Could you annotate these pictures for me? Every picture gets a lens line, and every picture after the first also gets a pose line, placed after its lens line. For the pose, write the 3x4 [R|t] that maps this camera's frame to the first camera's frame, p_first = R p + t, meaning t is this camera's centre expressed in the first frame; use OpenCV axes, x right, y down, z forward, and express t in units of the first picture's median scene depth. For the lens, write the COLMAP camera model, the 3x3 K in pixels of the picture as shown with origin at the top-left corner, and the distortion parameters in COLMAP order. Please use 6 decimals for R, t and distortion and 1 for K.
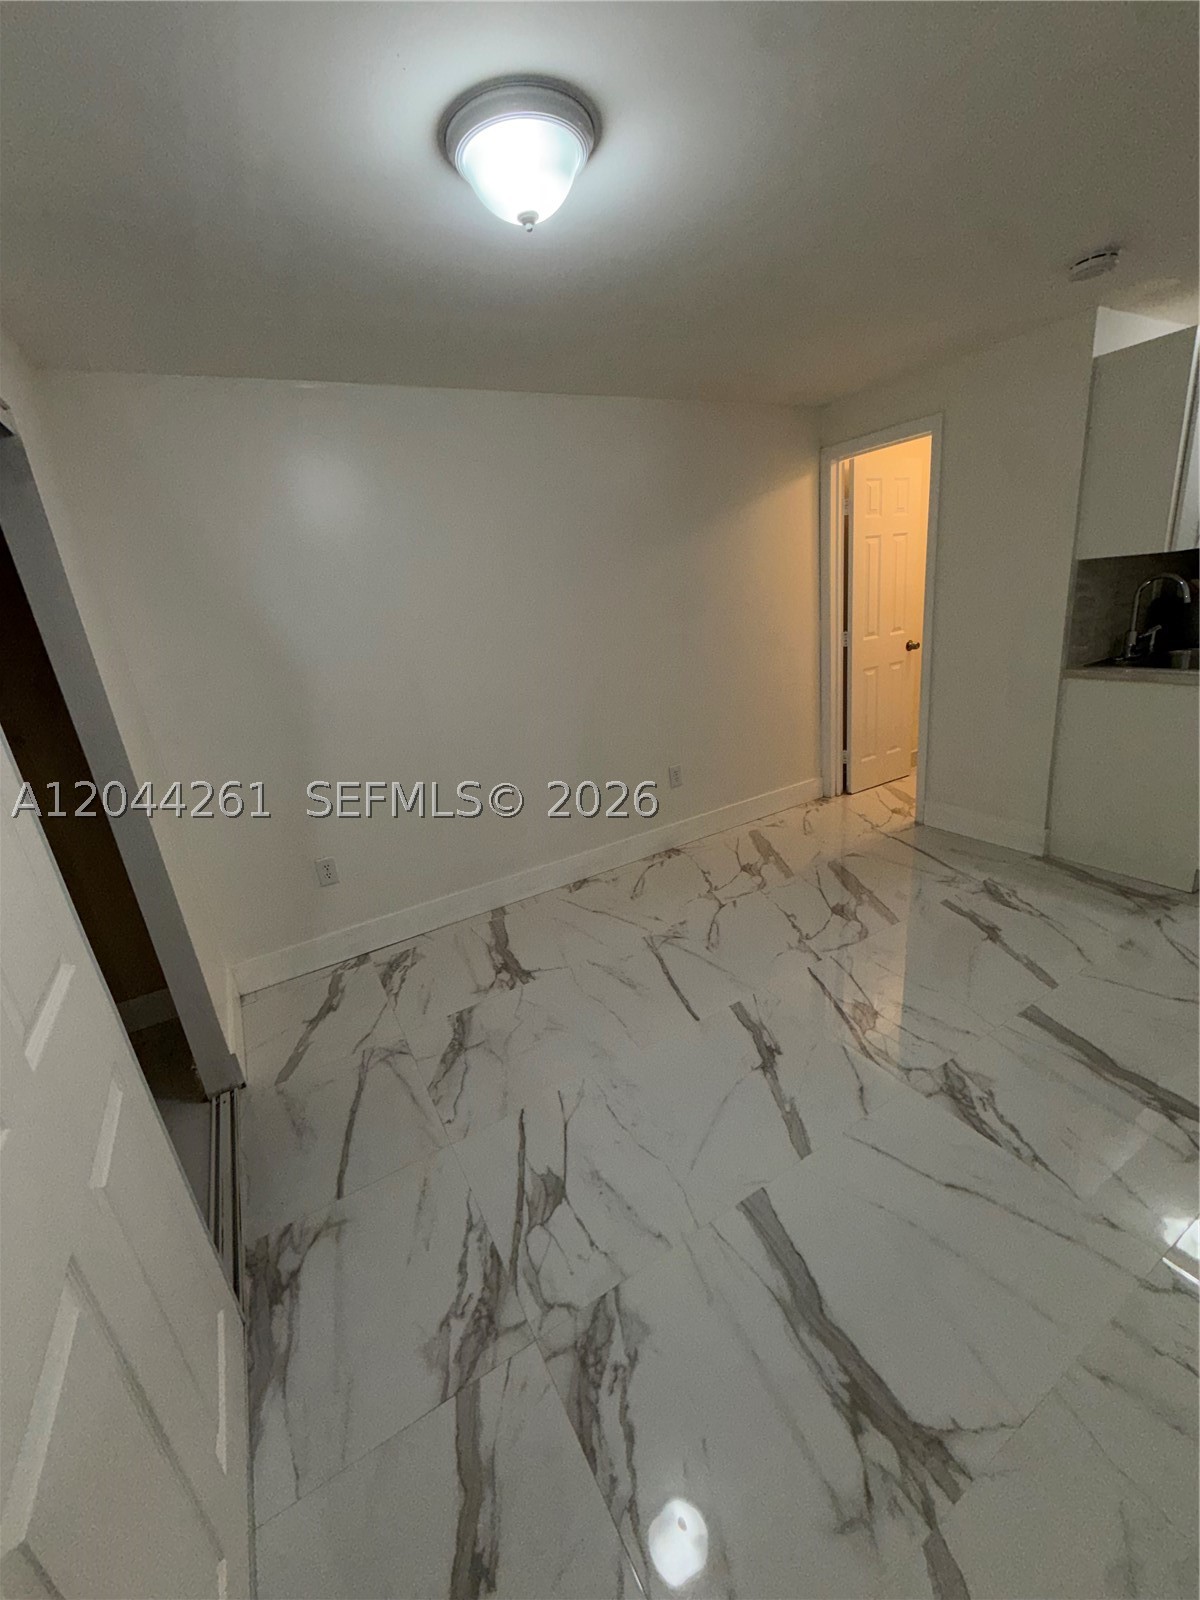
lens RADIAL K [[636.7, 0, 600.8], [0, 636.7, 794.9], [0, 0, 1]] dist [-0.000524, 0.000226]
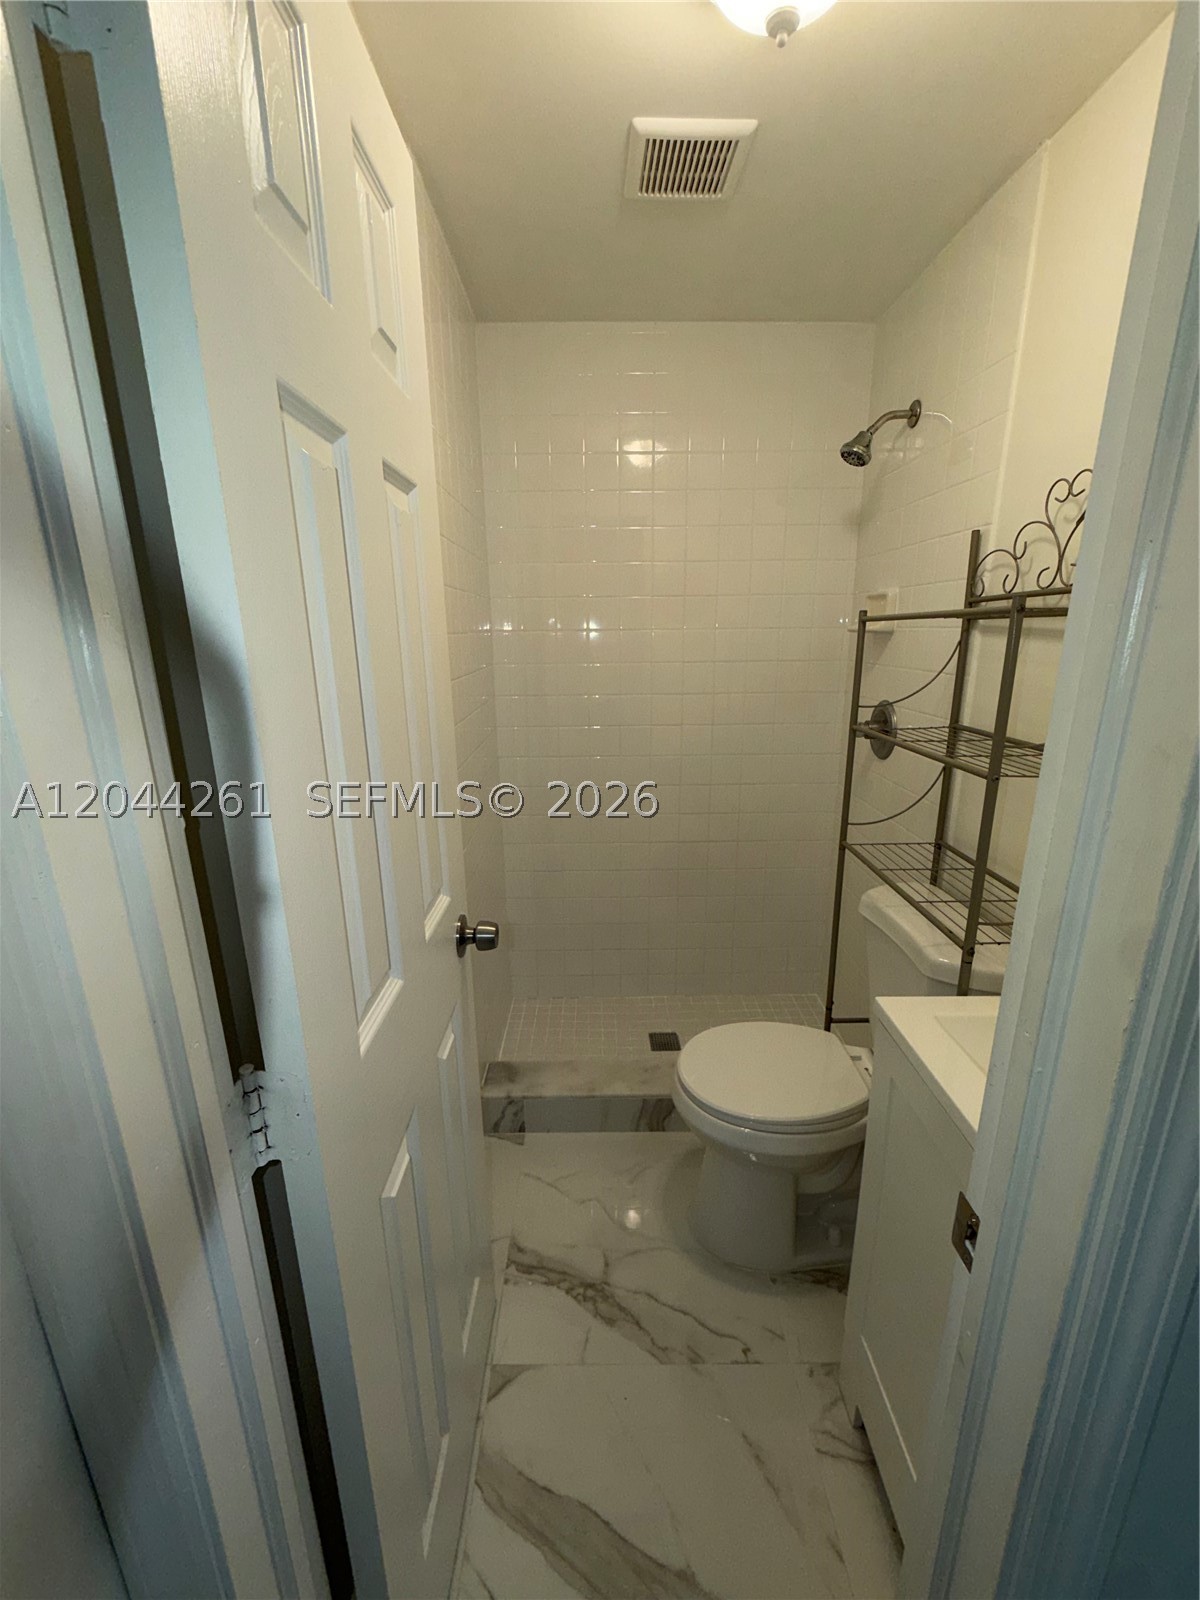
lens RADIAL K [[636.7, 0, 600.8], [0, 636.7, 794.9], [0, 0, 1]] dist [-0.000524, 0.000226]
pose [[0.483743, -0.120593, 0.866862, -0.906362], [0.223831, 0.974569, 0.010671, -0.113397], [-0.846104, 0.188869, 0.498433, 0.748334]]
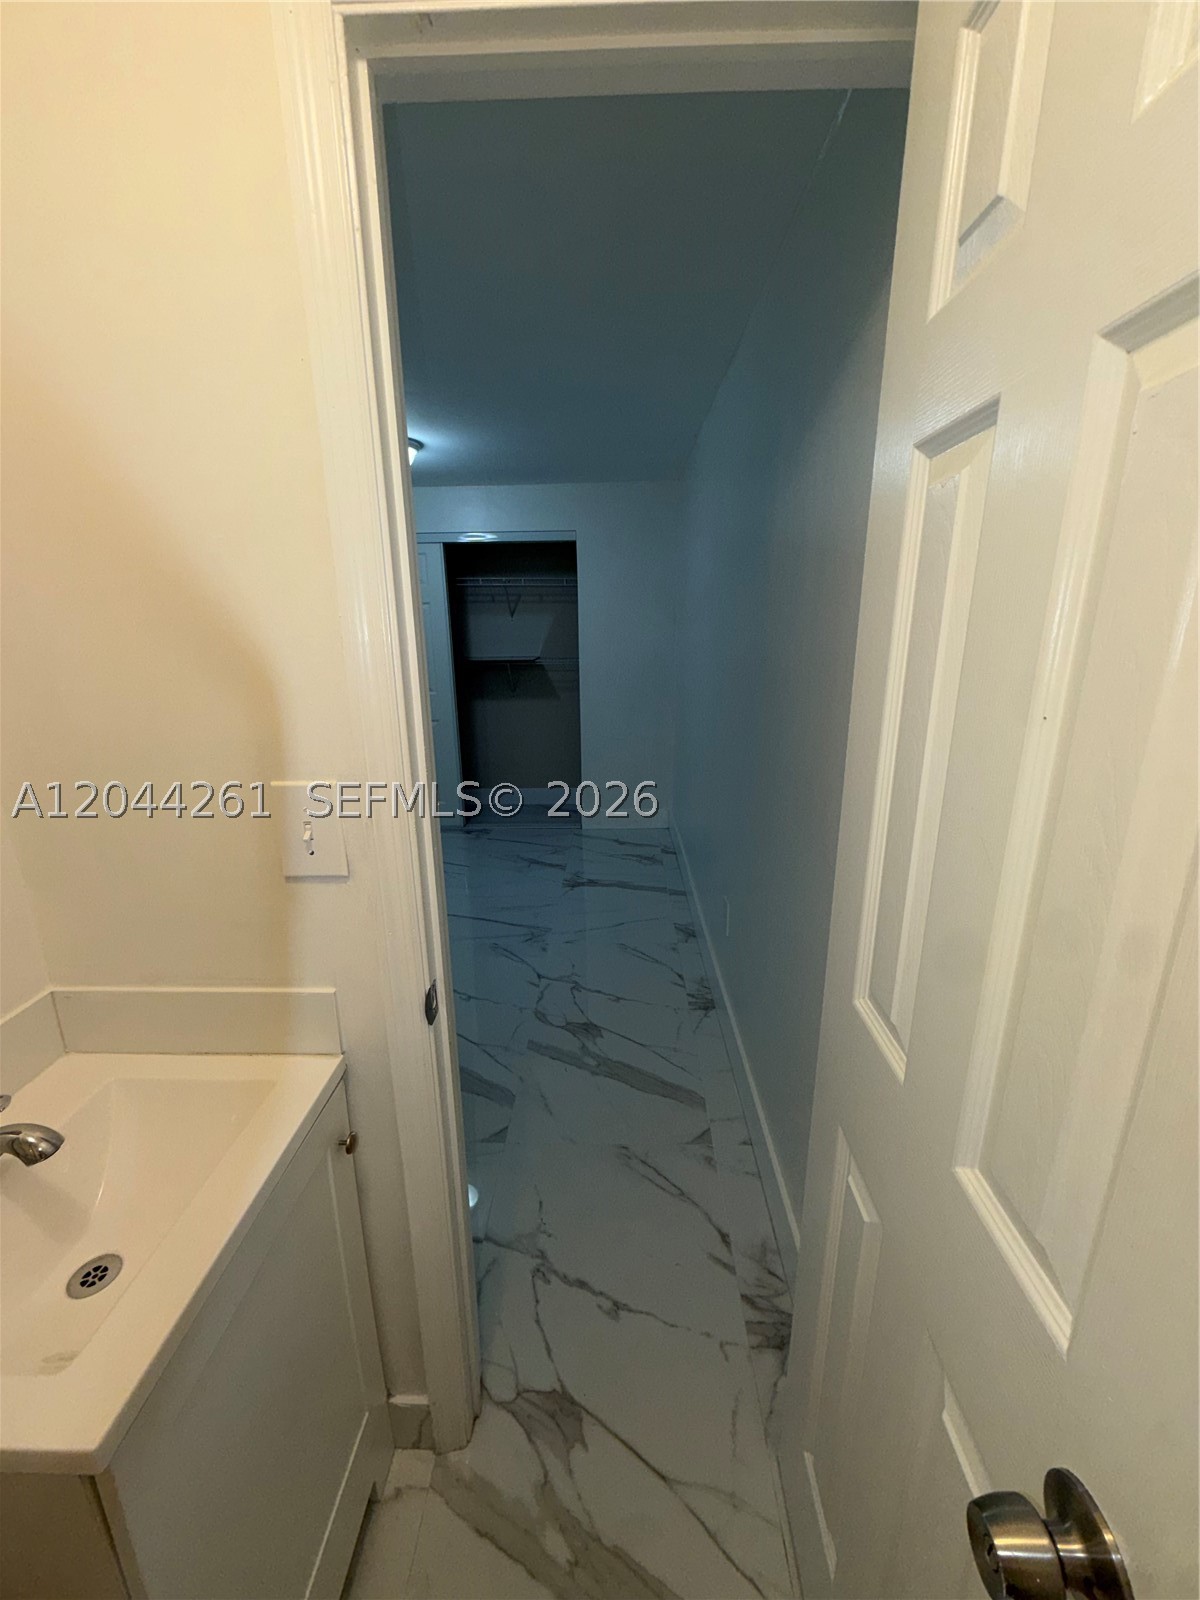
lens RADIAL K [[641.4, 0, 597.8], [0, 641.4, 800.2], [0, 0, 1]] dist [0.001845, 0.000391]
pose [[-0.519677, 0.334093, -0.786332, 1.340236], [-0.193545, 0.850409, 0.489229, -0.859524], [0.832151, 0.406432, -0.377276, 2.247408]]
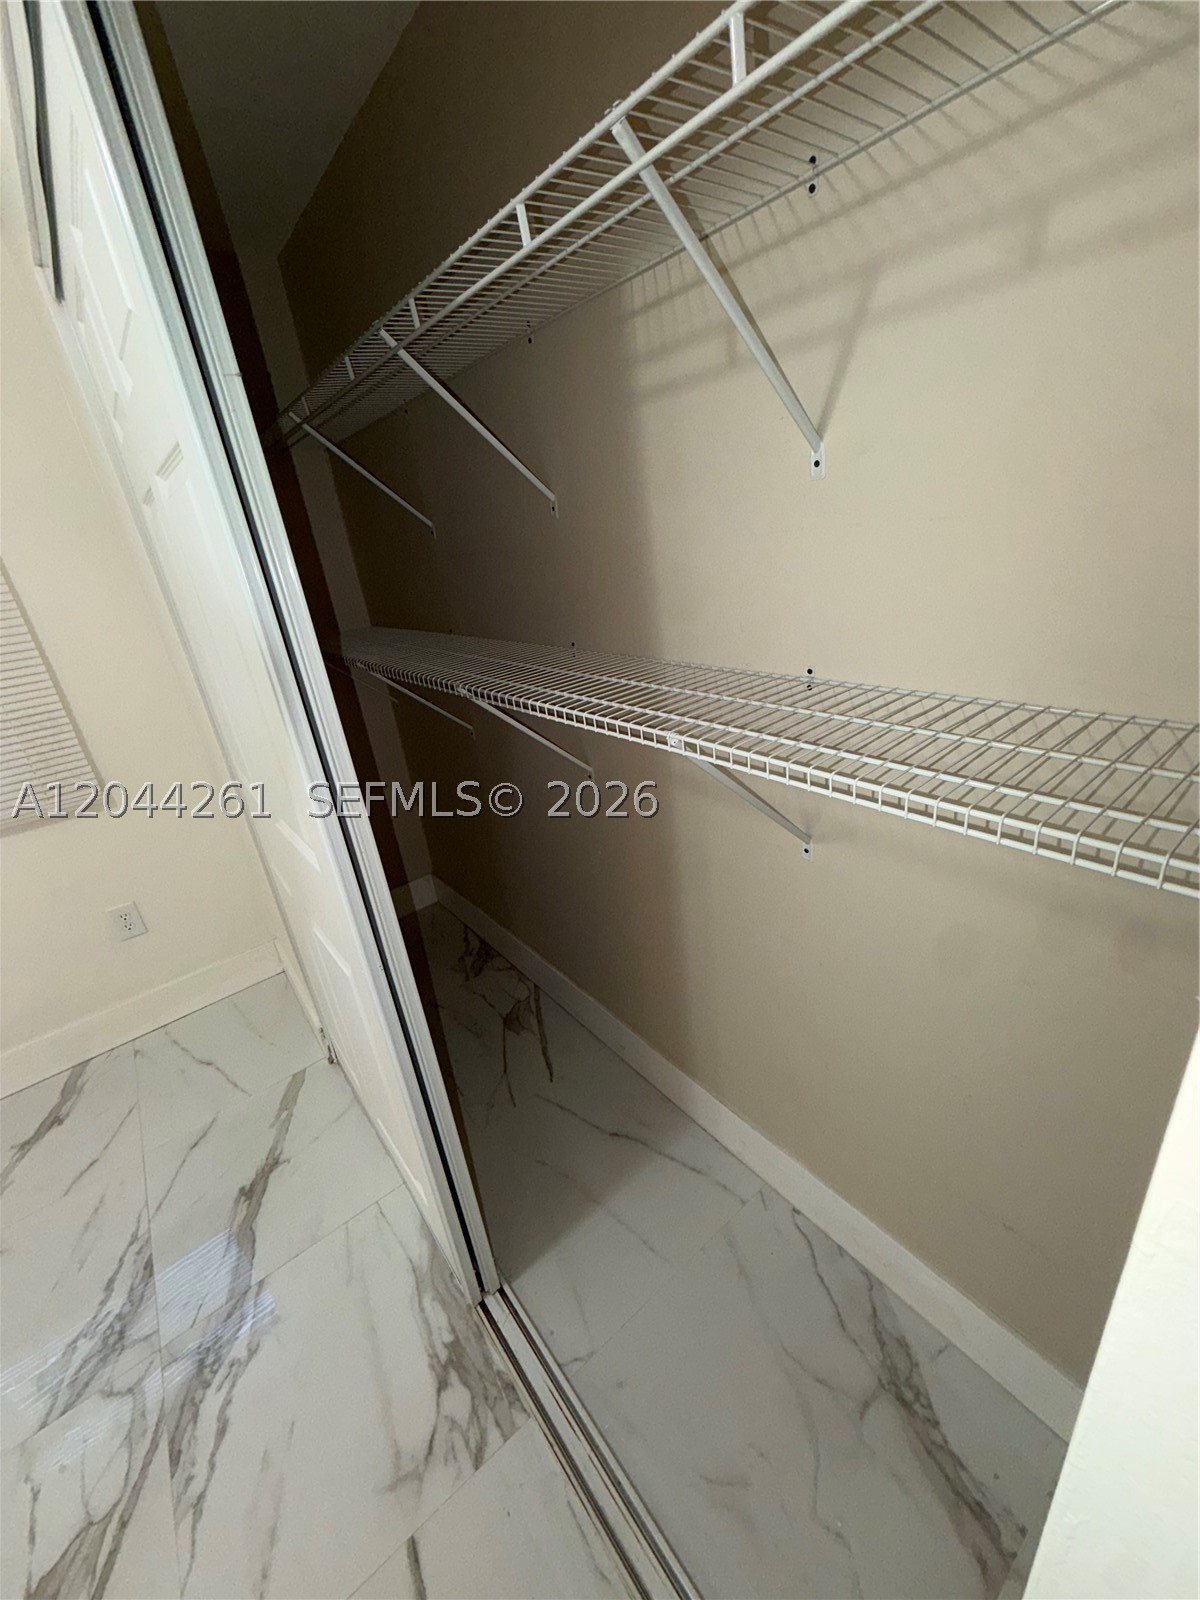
lens RADIAL K [[636.7, 0, 600.8], [0, 636.7, 794.9], [0, 0, 1]] dist [-0.000524, 0.000226]
pose [[-0.964633, 0.260800, -0.038300, -0.720355], [0.173306, 0.736962, 0.653340, -0.230153], [0.198616, 0.623595, -0.756096, 1.022793]]
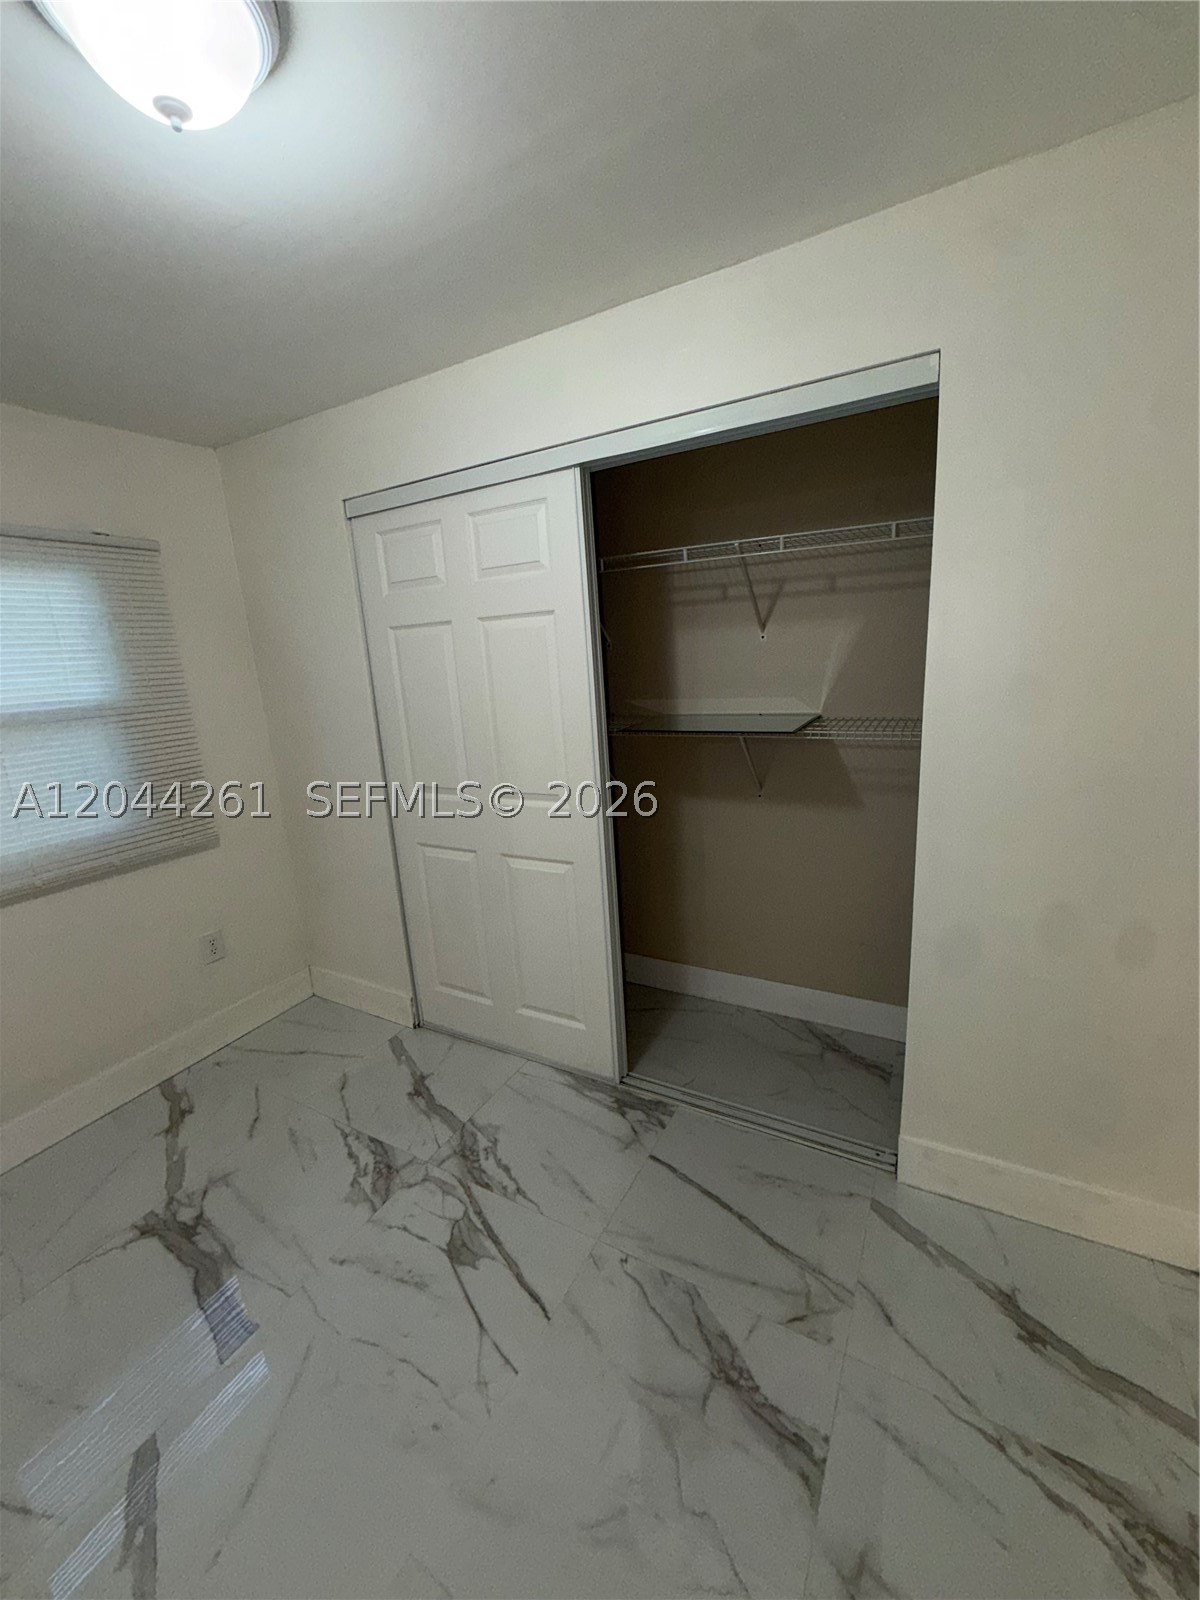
lens RADIAL K [[636.7, 0, 600.8], [0, 636.7, 794.9], [0, 0, 1]] dist [-0.000524, 0.000226]
pose [[-0.843374, 0.272534, -0.463082, 0.005341], [-0.010603, 0.853217, 0.521448, -0.472658], [0.537222, 0.444686, -0.716692, 1.431358]]
